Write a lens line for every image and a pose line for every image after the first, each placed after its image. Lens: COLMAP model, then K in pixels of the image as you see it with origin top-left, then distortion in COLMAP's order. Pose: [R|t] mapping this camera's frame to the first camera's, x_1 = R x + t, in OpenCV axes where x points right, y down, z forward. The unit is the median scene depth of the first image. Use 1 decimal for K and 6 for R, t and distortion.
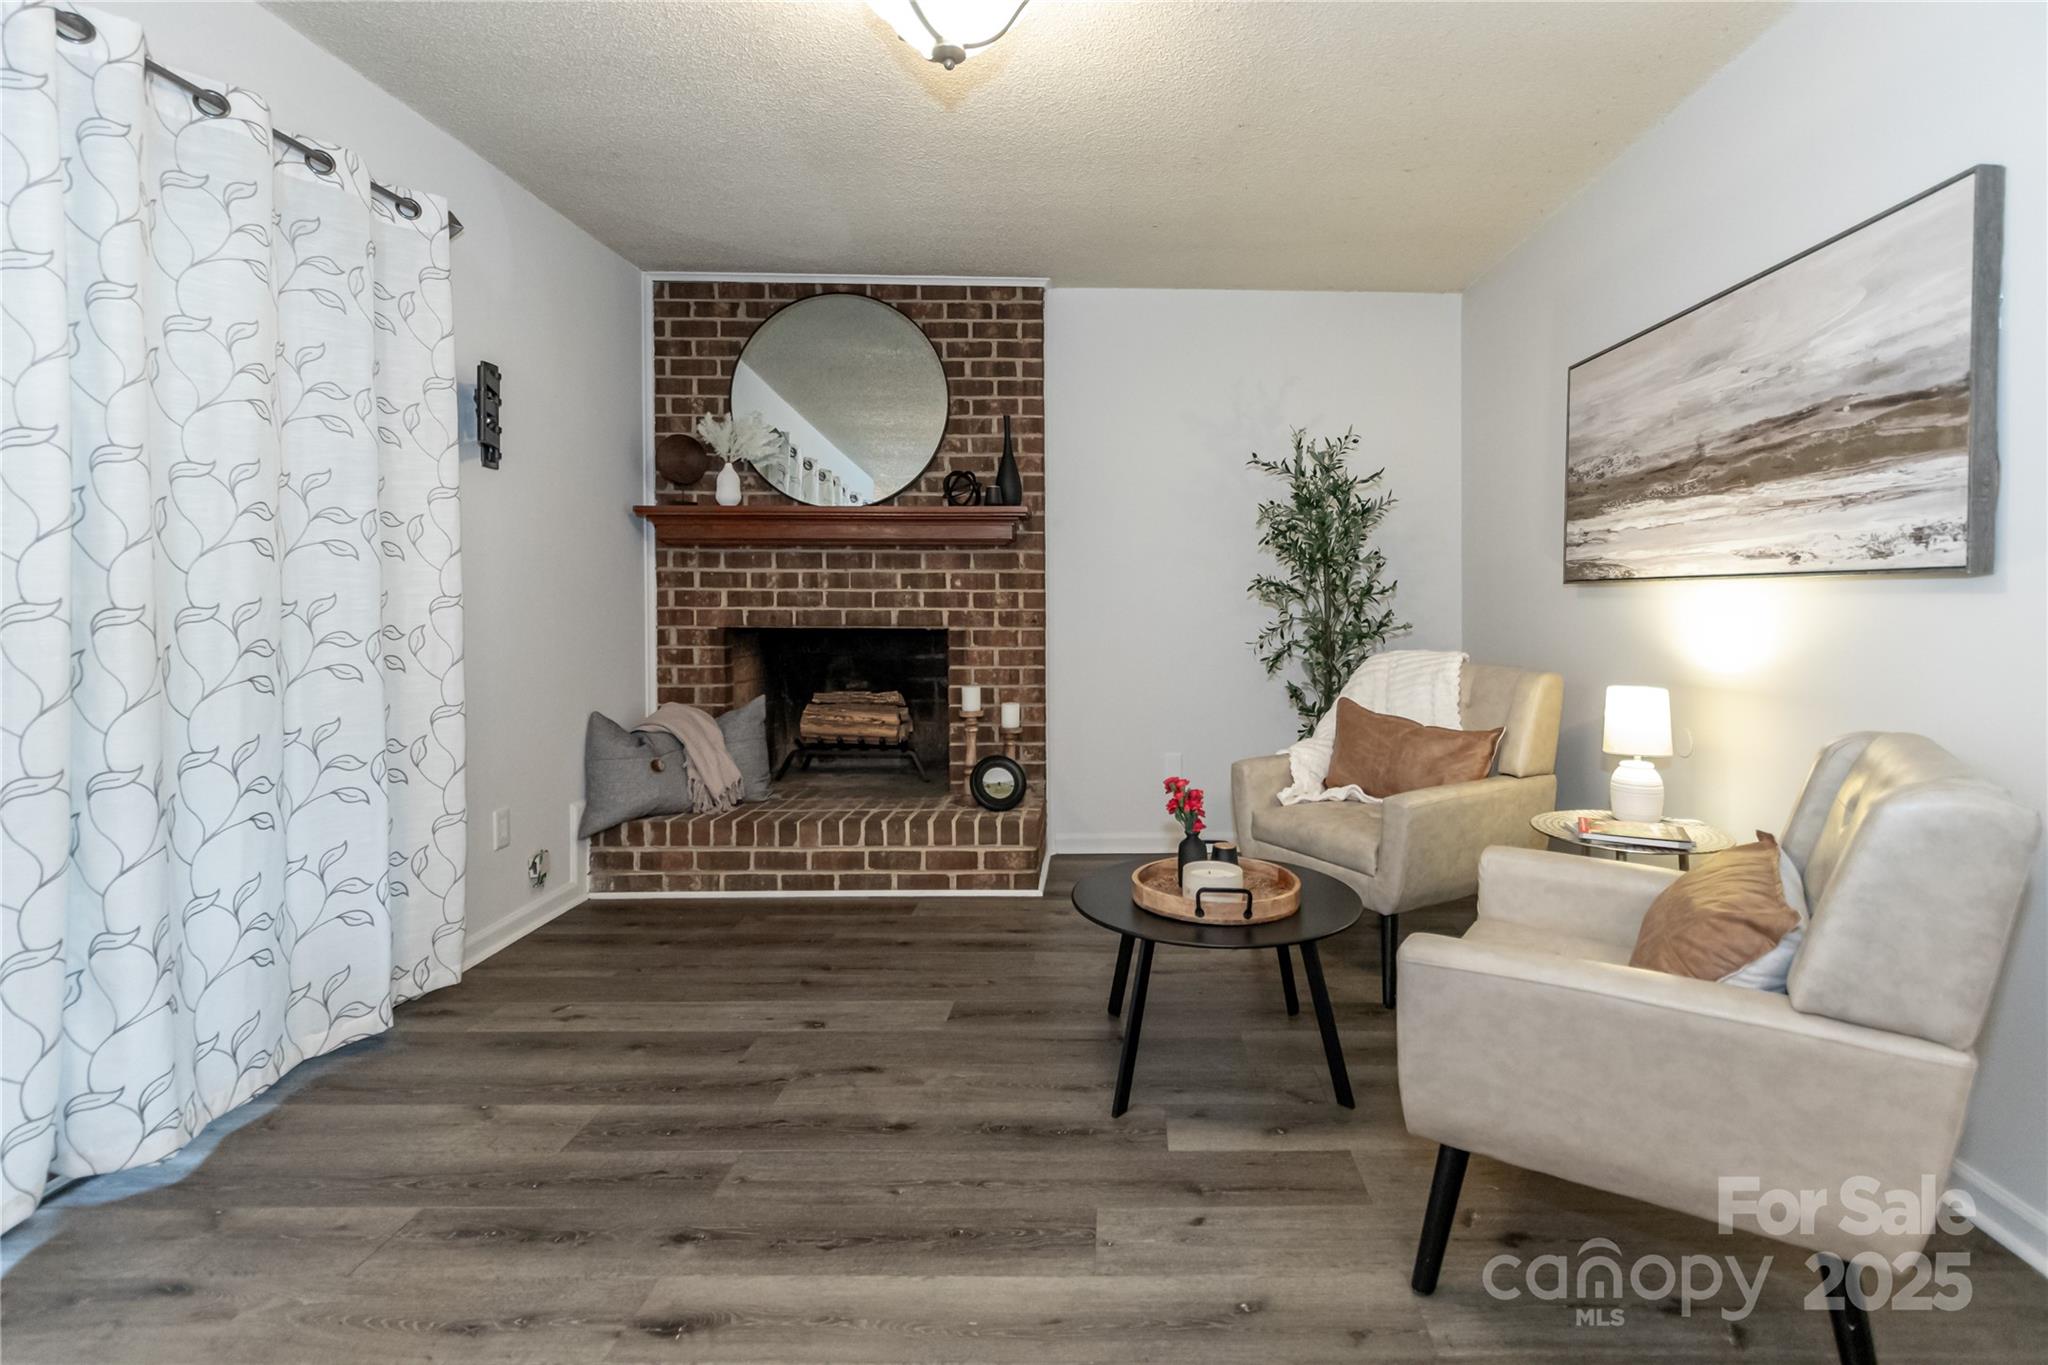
lens RADIAL K [[993.2, 0, 1137.9], [0, 993.2, 582.7], [0, 0, 1]] dist [0.026648, -0.016147]
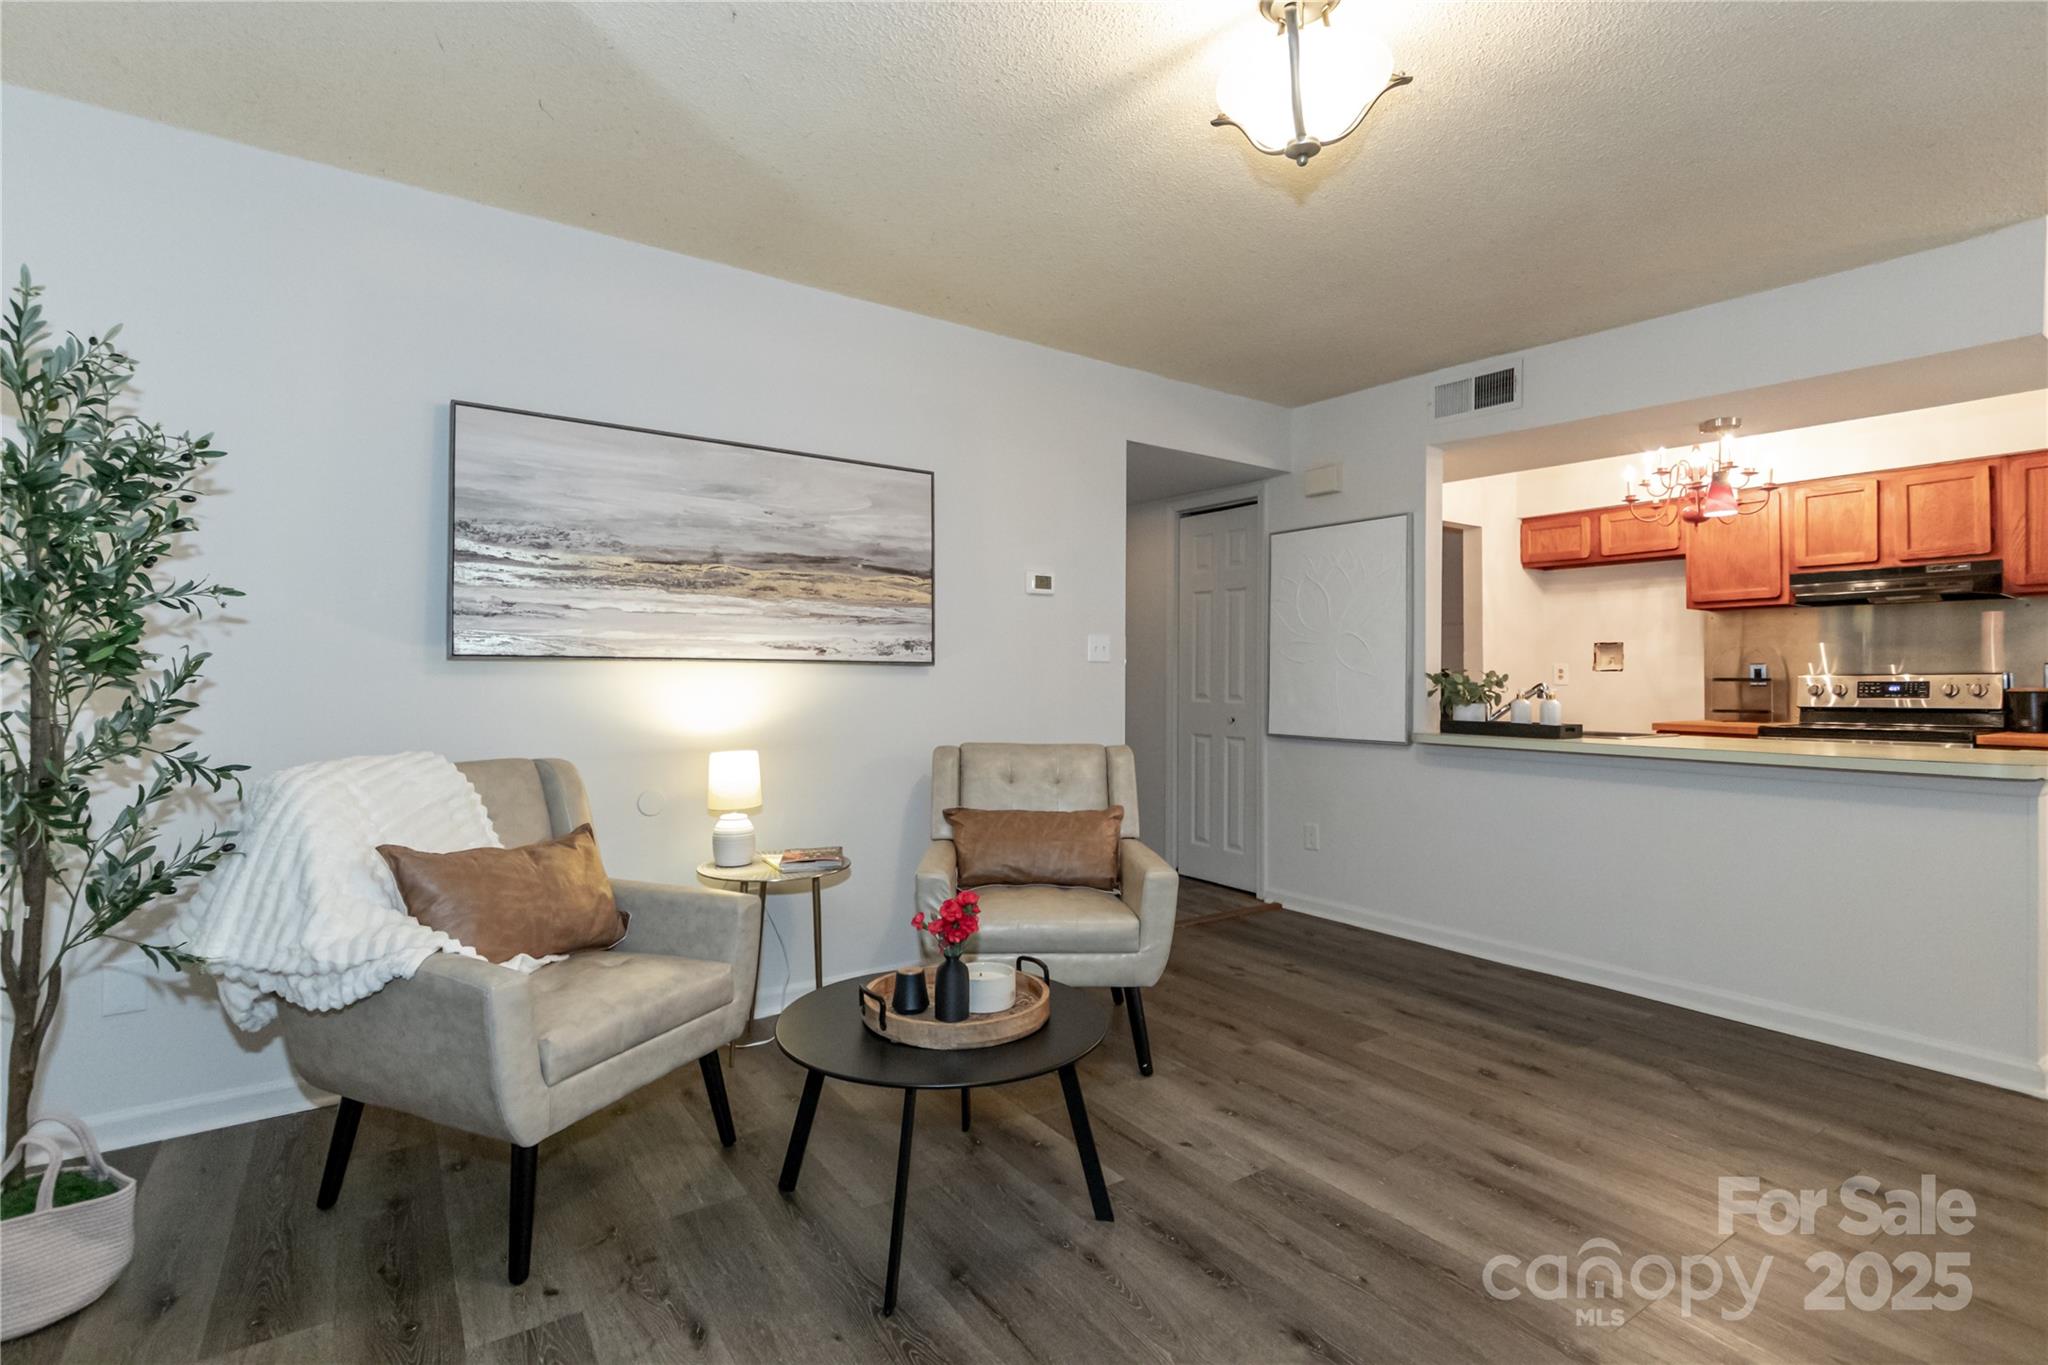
lens RADIAL K [[955.5, 0, 1006.3], [0, 955.5, 652.0], [0, 0, 1]] dist [0.002878, 0.000023]
pose [[-0.551274, 0.020307, 0.834077, -0.429528], [-0.017020, 0.999222, -0.035577, 0.014084], [-0.834151, -0.033809, -0.550499, 0.928178]]
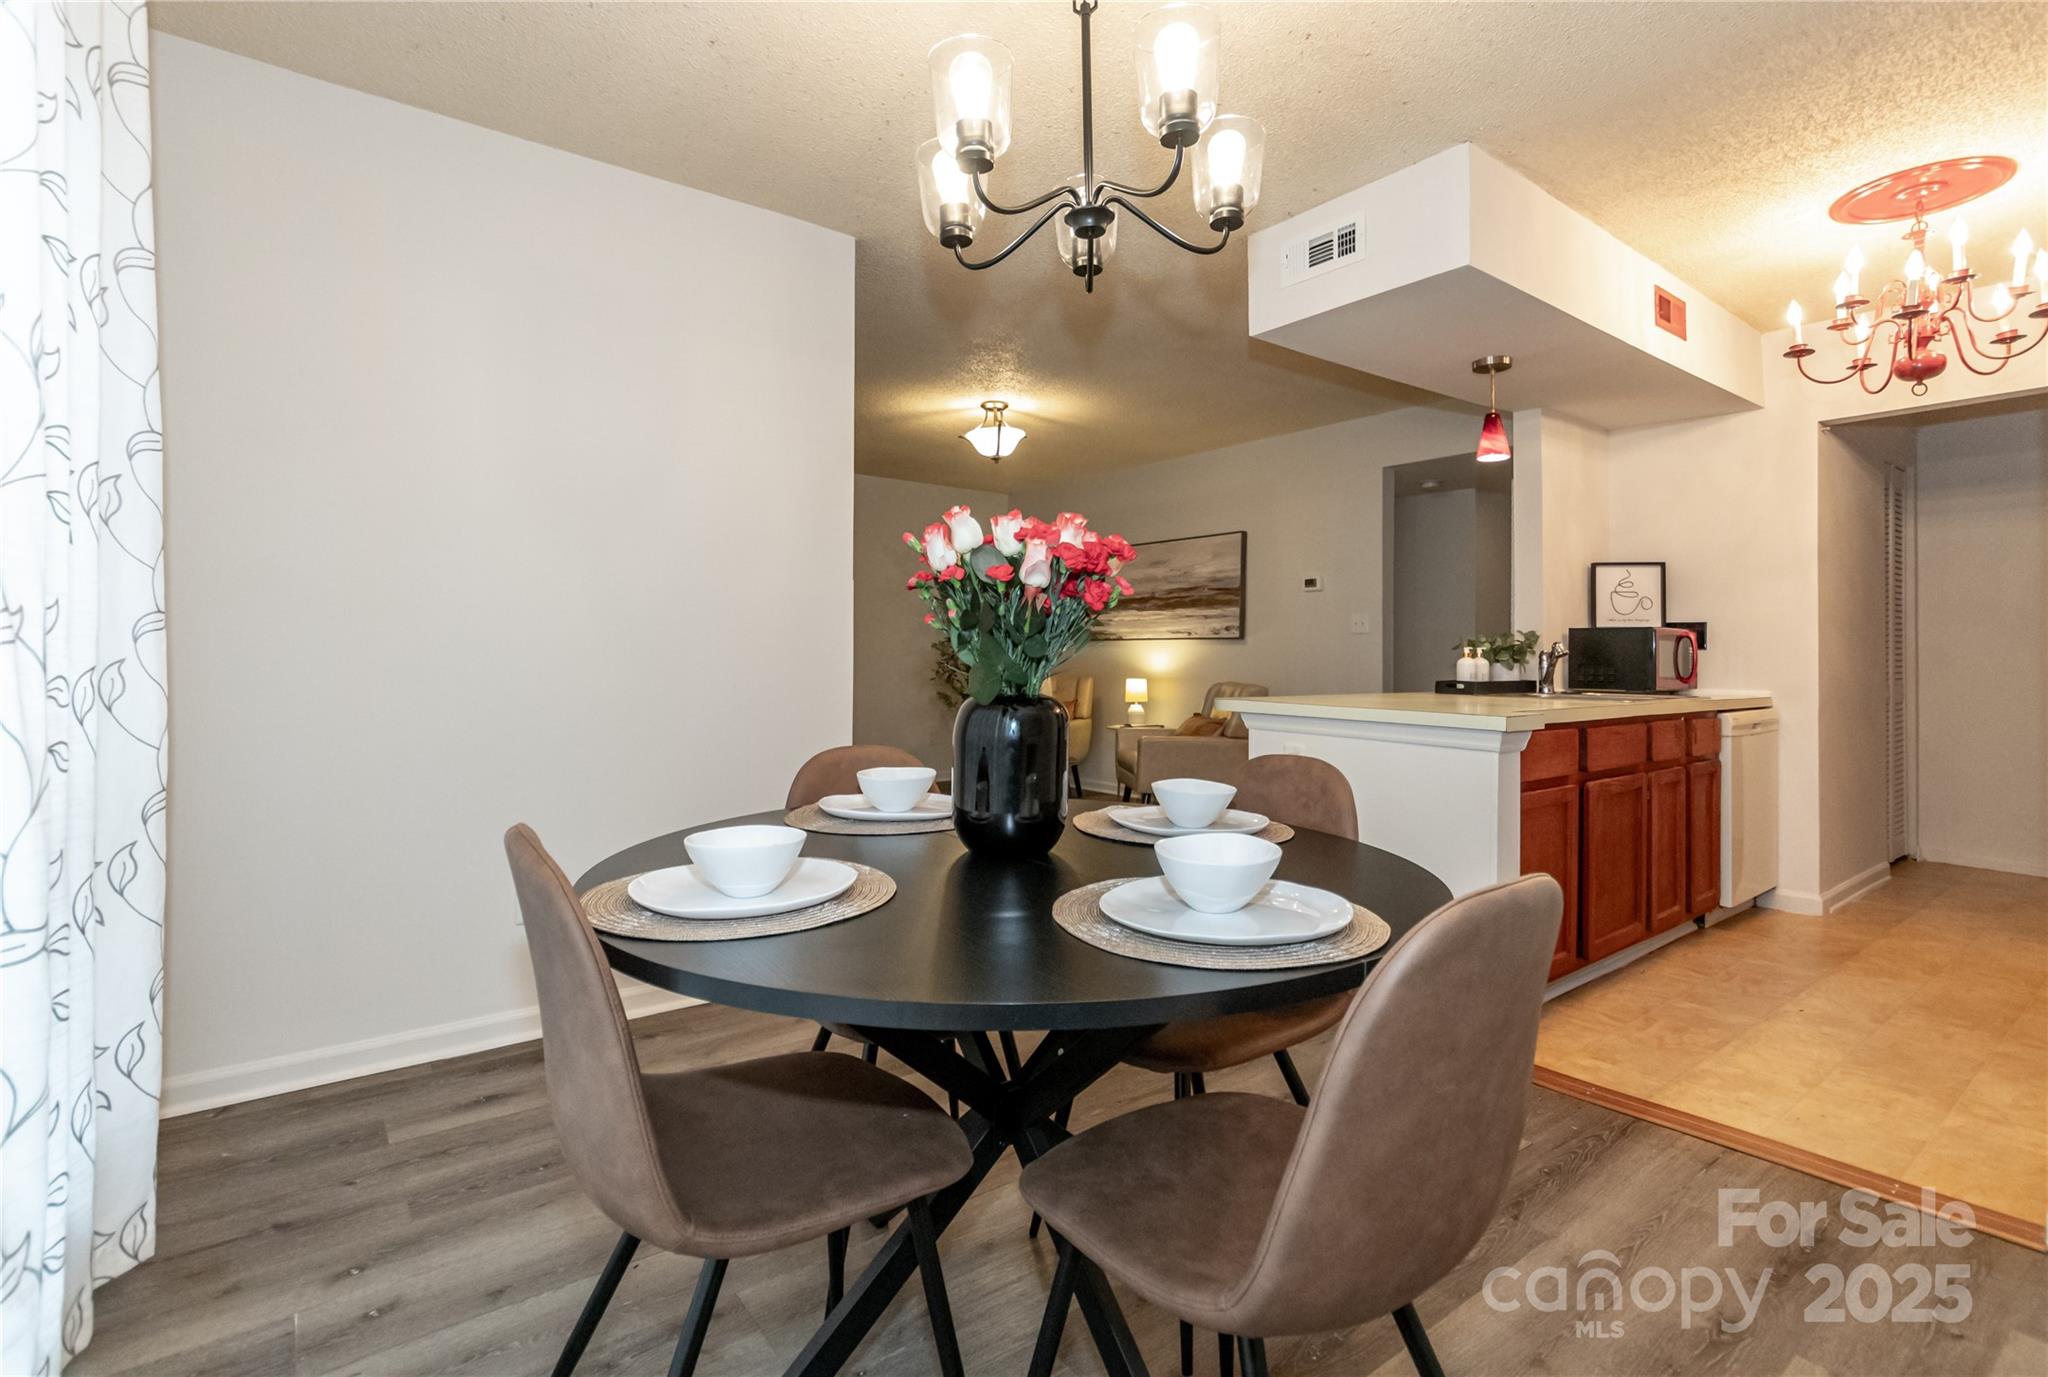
lens RADIAL K [[964.0, 0, 1027.0], [0, 964.0, 625.5], [0, 0, 1]] dist [-0.009517, -0.000297]
pose [[0.807065, 0.016223, 0.590240, -0.916072], [-0.009104, 0.999846, -0.015033, 0.000074], [-0.590392, 0.006759, 0.807088, -0.678331]]
